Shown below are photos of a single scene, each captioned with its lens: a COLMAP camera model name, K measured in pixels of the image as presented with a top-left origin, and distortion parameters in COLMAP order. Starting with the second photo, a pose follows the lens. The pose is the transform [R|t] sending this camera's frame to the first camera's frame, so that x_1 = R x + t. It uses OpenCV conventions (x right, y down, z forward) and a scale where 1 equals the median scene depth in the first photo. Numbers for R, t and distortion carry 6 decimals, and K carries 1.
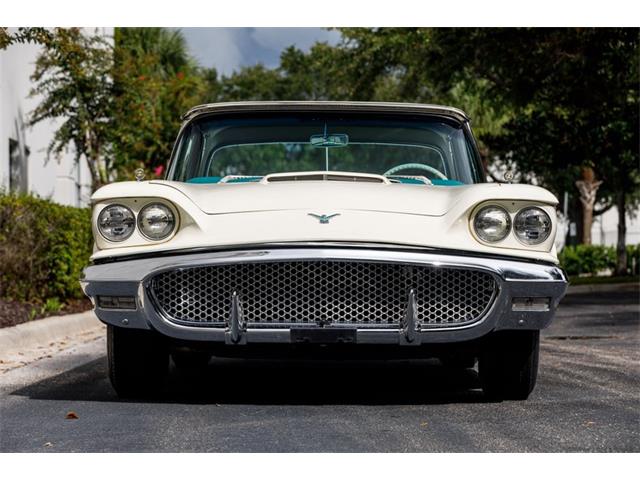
lens RADIAL K [[2300.6, 0, 320.0], [0, 2300.6, 240.0], [0, 0, 1]] dist [-0.396564, 3.762627]
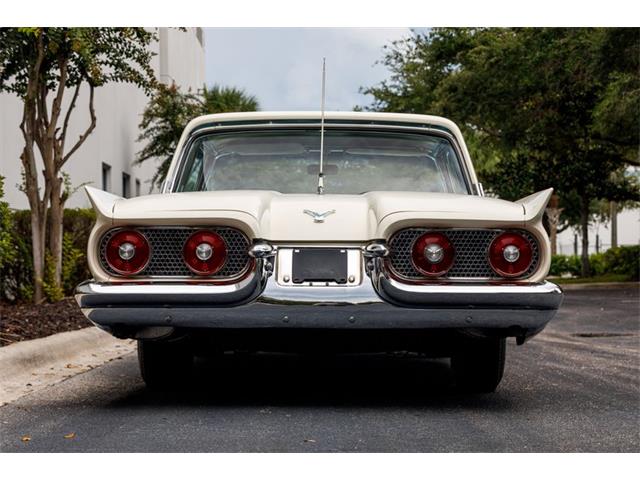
lens RADIAL K [[2300.6, 0, 320.0], [0, 2300.6, 240.0], [0, 0, 1]] dist [-0.396564, 3.762627]
pose [[0.999632, 0.001140, -0.027097, 0.012540], [-0.001221, 0.999995, -0.002963, -0.001953], [0.027093, 0.002995, 0.999628, -0.311496]]
